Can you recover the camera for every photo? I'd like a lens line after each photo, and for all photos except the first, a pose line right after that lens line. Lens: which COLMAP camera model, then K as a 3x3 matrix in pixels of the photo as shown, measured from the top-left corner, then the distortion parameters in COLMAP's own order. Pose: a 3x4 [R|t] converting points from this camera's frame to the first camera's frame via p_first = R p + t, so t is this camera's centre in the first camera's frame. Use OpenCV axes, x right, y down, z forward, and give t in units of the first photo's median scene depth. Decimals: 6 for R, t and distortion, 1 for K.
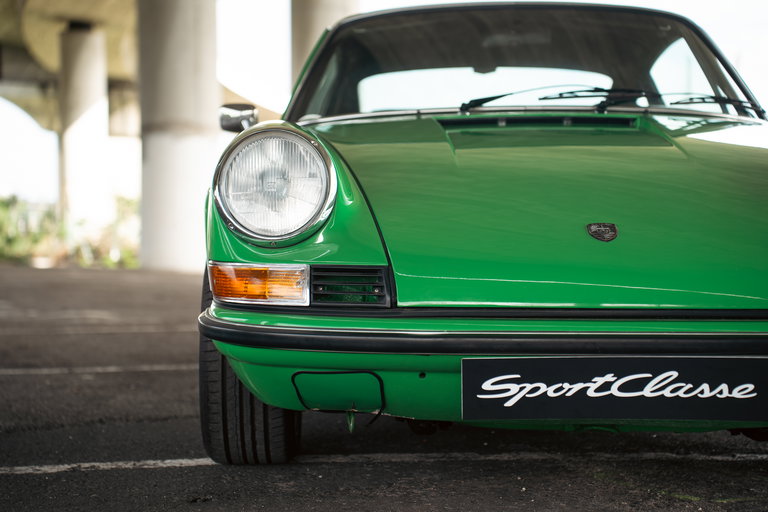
lens RADIAL K [[1433.9, 0, 384.0], [0, 1433.9, 256.0], [0, 0, 1]] dist [0.436638, -0.017740]
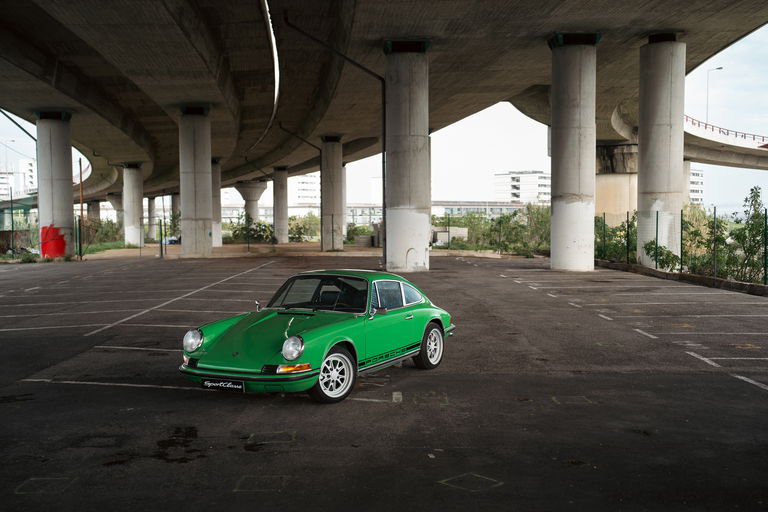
lens RADIAL K [[879.4, 0, 384.0], [0, 879.4, 256.0], [0, 0, 1]] dist [0.148196, 0.003258]
pose [[0.875855, 0.007904, -0.482509, 2.092889], [0.006683, 0.999571, 0.028504, -0.444930], [0.482528, -0.028190, 0.875427, -1.492243]]
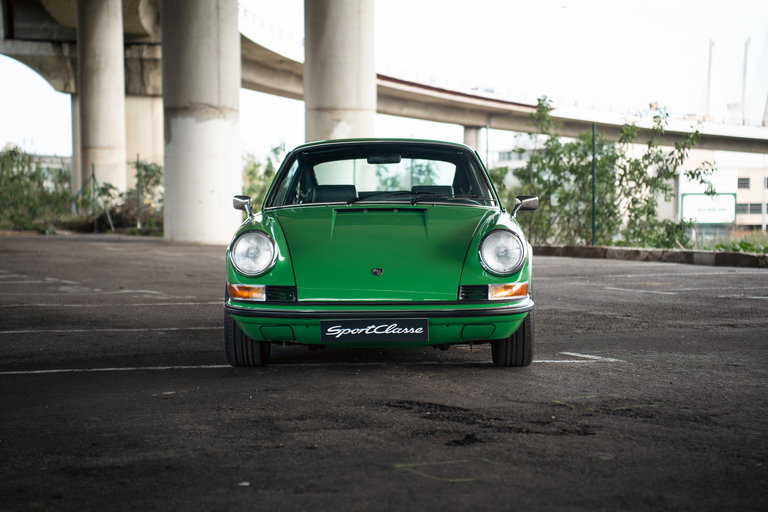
lens RADIAL K [[1600.2, 0, 384.0], [0, 1600.2, 256.0], [0, 0, 1]] dist [0.537778, 0.174856]
pose [[0.999642, -0.004999, -0.026270, 0.229939], [0.005695, 0.999633, 0.026500, -0.117839], [0.026128, -0.026640, 0.999304, -1.834379]]
